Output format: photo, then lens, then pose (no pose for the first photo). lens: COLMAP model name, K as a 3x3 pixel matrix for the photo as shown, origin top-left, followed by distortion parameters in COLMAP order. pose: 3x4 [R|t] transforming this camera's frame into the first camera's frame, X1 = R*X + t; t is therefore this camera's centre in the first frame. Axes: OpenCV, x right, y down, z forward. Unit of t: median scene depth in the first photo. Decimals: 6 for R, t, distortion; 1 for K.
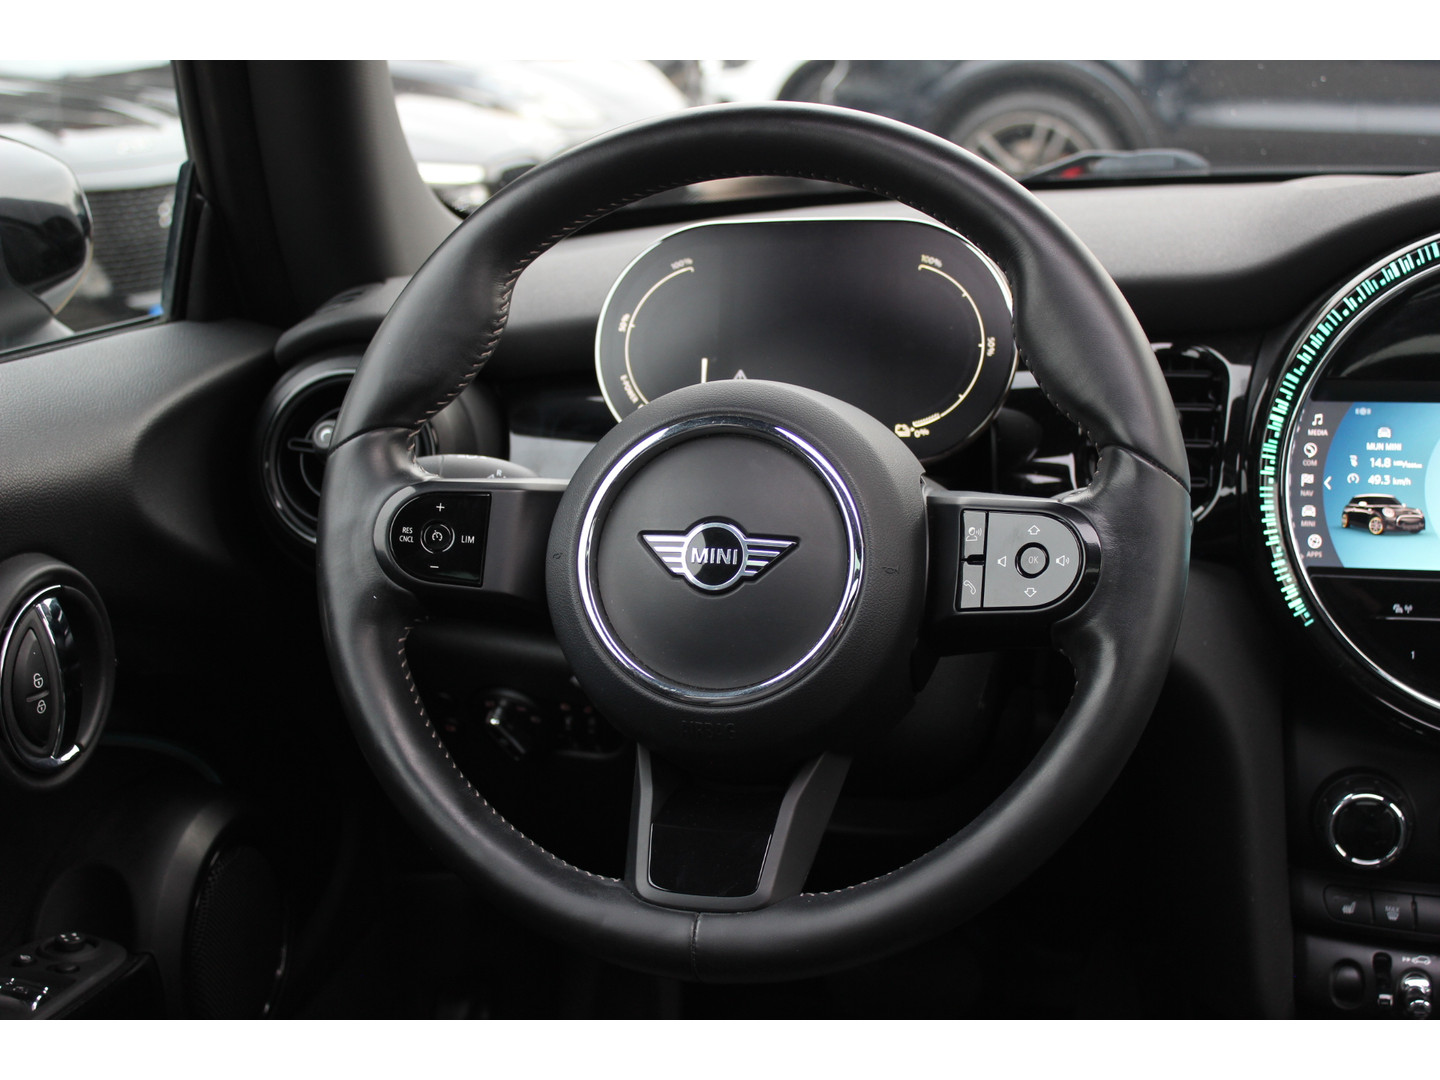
lens RADIAL K [[1995.2, 0, 720.0], [0, 1995.2, 540.0], [0, 0, 1]] dist [-0.059683, 0.042153]
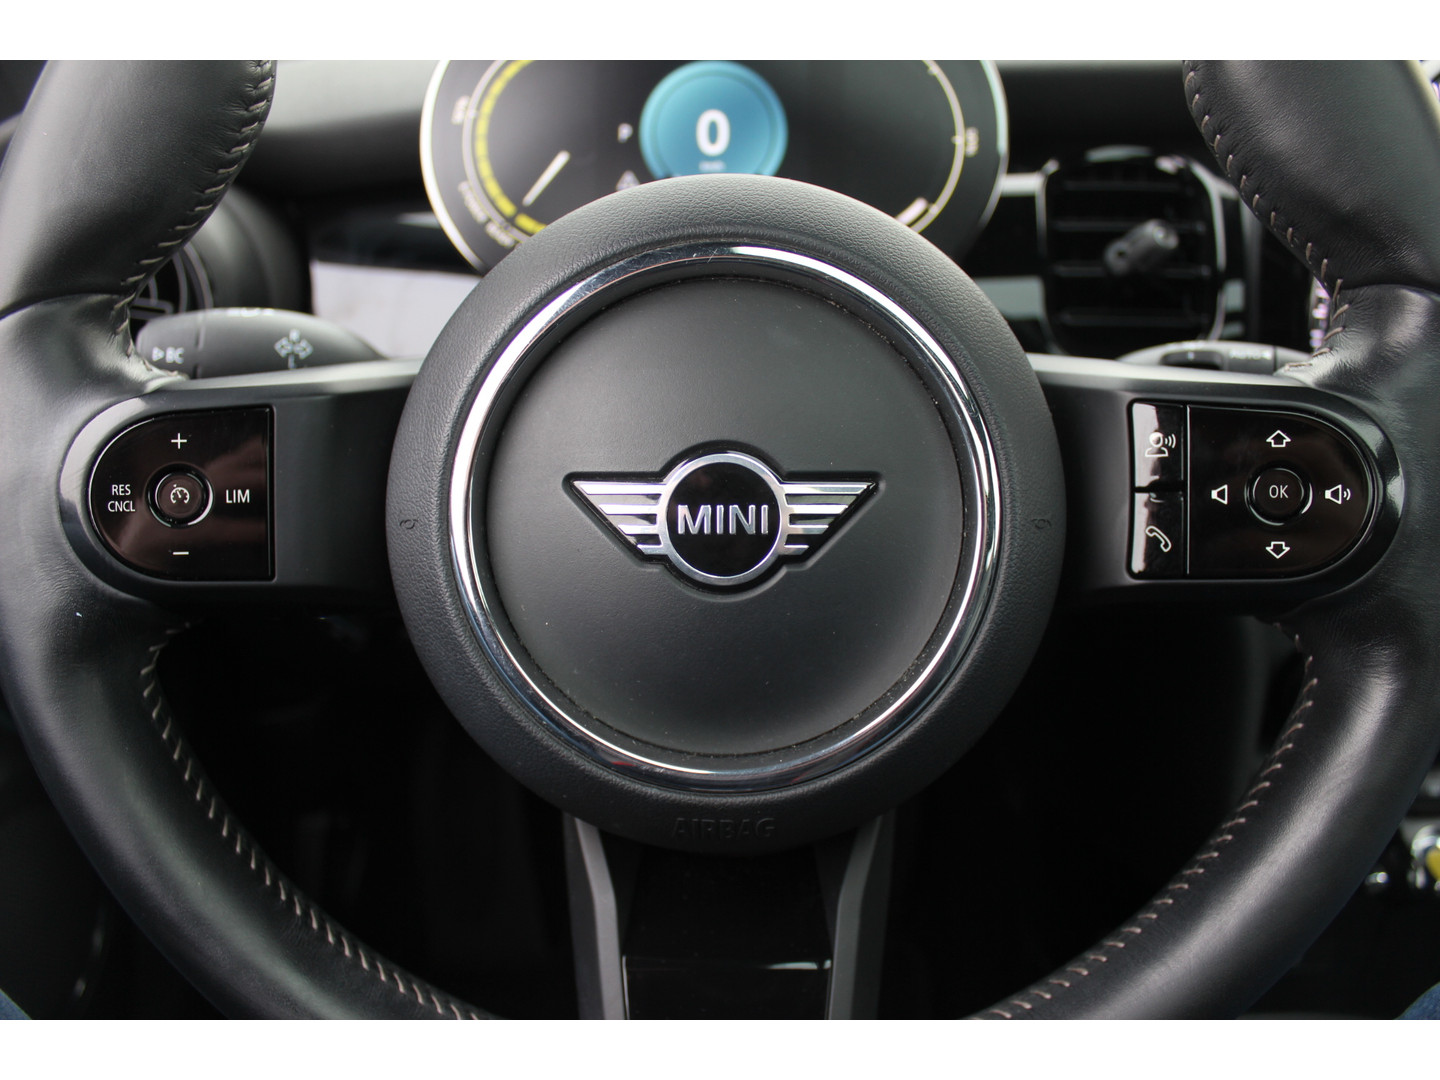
lens RADIAL K [[1159.7, 0, 720.0], [0, 1159.7, 540.0], [0, 0, 1]] dist [-0.171949, 0.138746]
pose [[0.973990, -0.086574, 0.209399, -0.062436], [0.043918, 0.978735, 0.200373, -0.043744], [-0.222293, -0.185965, 0.957080, 0.659055]]
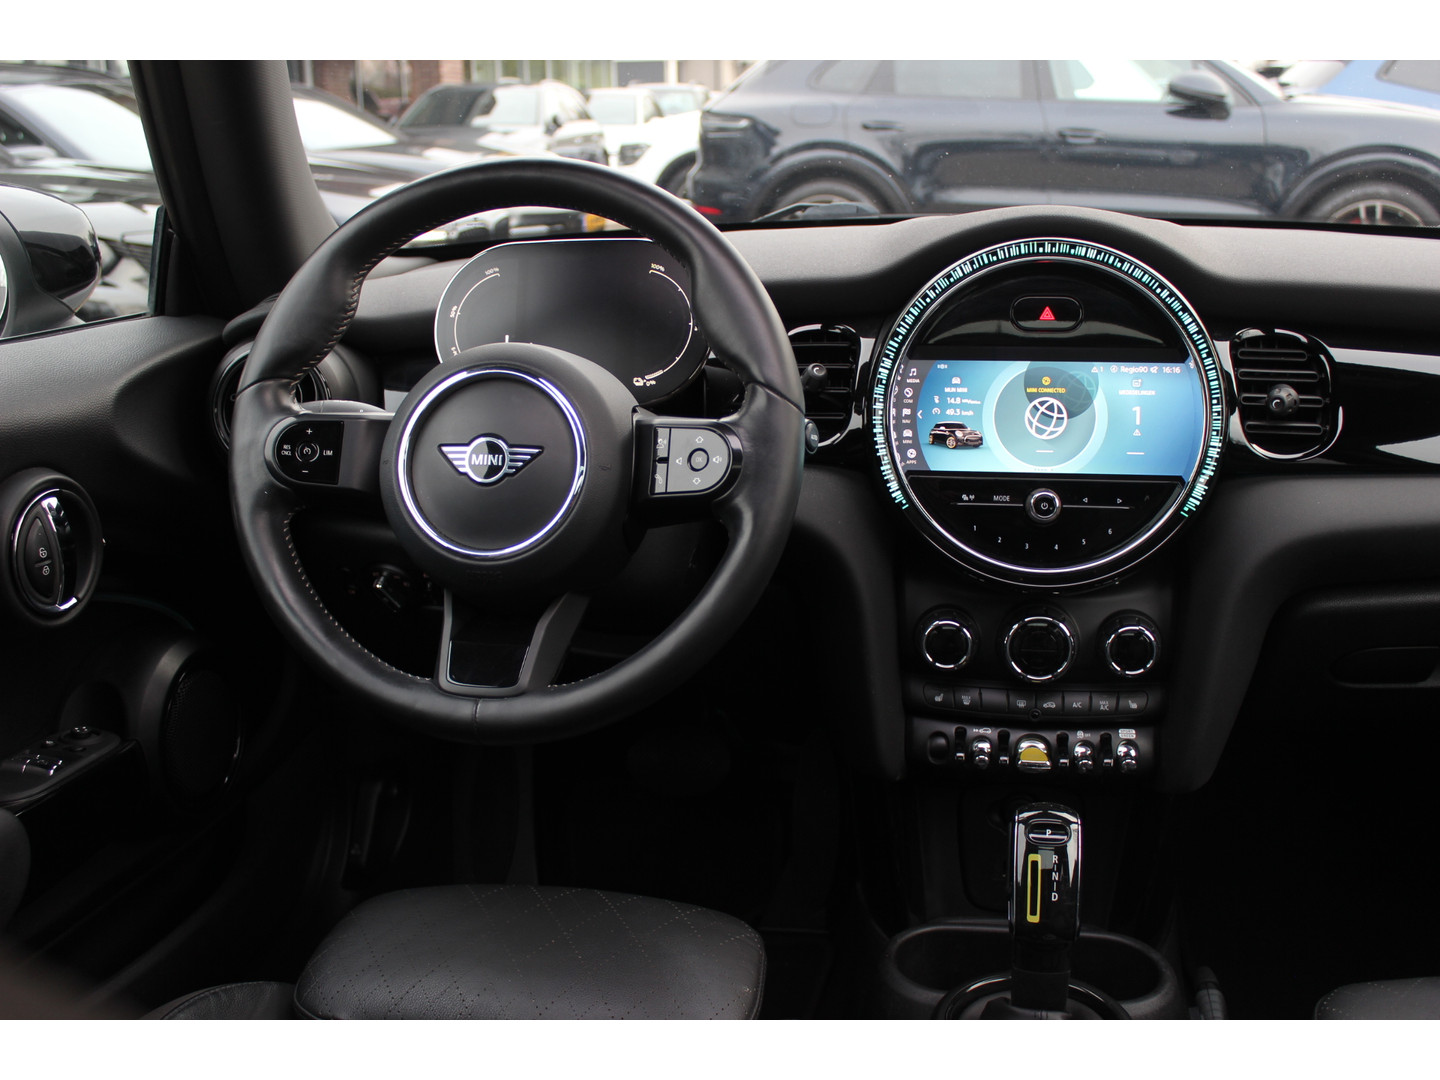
lens RADIAL K [[1380.4, 0, 720.0], [0, 1380.4, 540.0], [0, 0, 1]] dist [-0.160520, 0.179554]
pose [[0.997820, -0.011768, 0.064935, 0.095946], [0.009489, 0.999332, 0.035294, 0.030901], [-0.065307, -0.034600, 0.997265, -0.031911]]
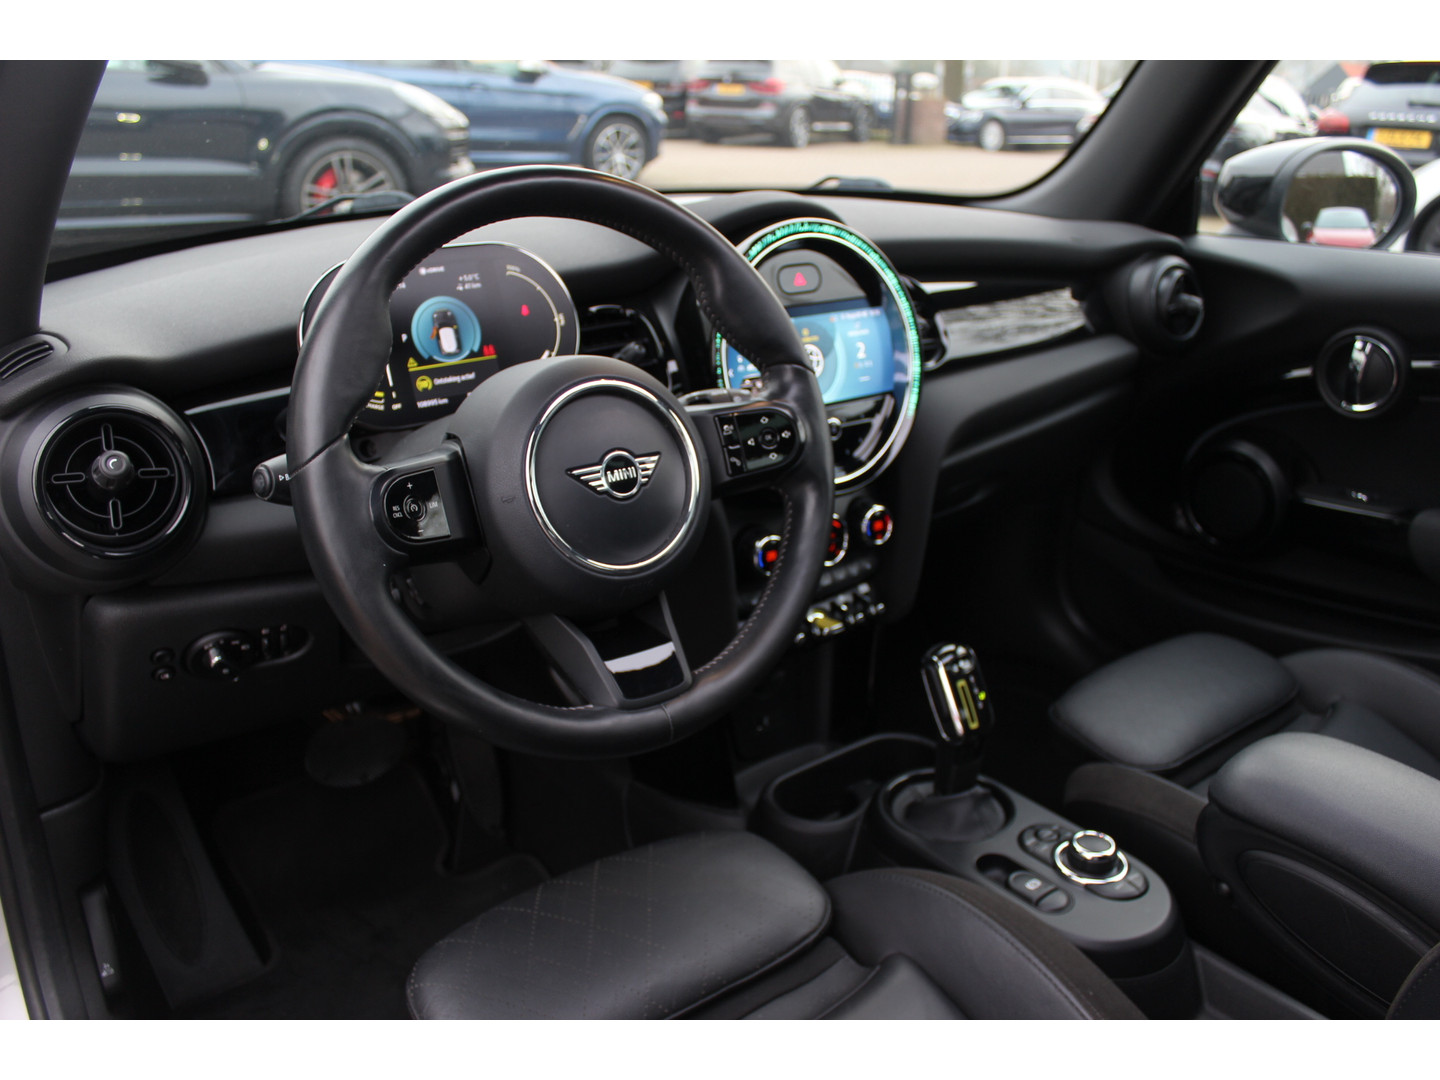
lens RADIAL K [[1203.5, 0, 720.0], [0, 1203.5, 540.0], [0, 0, 1]] dist [-0.192907, 0.147615]
pose [[0.635885, -0.243077, 0.732505, -0.583724], [0.161249, 0.970004, 0.181910, -0.089289], [-0.754751, 0.002442, 0.656007, 0.327288]]
